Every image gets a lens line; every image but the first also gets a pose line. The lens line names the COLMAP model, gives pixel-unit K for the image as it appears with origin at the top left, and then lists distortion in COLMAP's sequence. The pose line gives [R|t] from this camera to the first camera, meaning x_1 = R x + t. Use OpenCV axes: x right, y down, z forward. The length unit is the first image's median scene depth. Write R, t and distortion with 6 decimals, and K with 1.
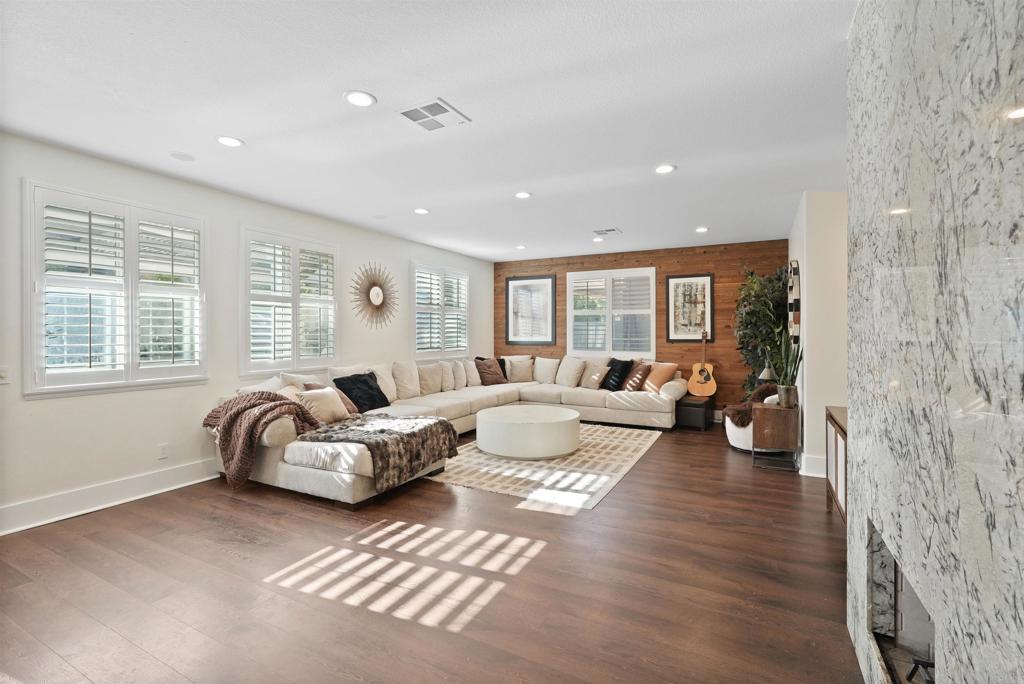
lens RADIAL K [[466.8, 0, 521.6], [0, 466.8, 332.7], [0, 0, 1]] dist [-0.013374, 0.007855]
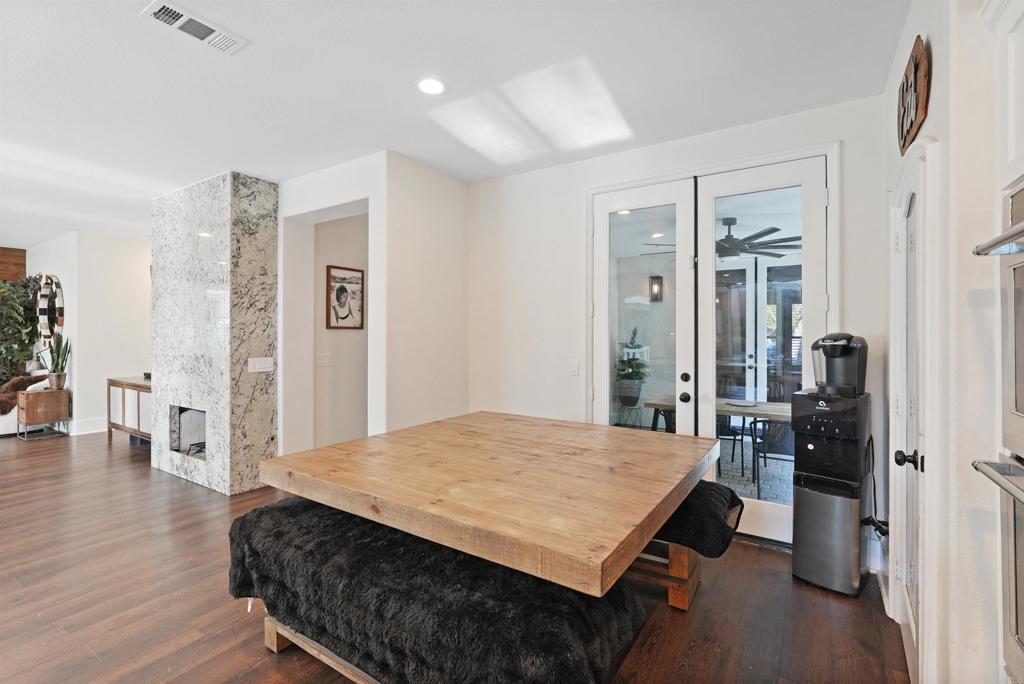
lens RADIAL K [[466.8, 0, 513.9], [0, 466.8, 334.7], [0, 0, 1]] dist [-0.013374, 0.007855]
pose [[0.113835, 0.004574, 0.993489, -0.593809], [-0.004023, 0.999983, -0.004143, 0.005443], [-0.993492, -0.003525, 0.113852, -0.438716]]
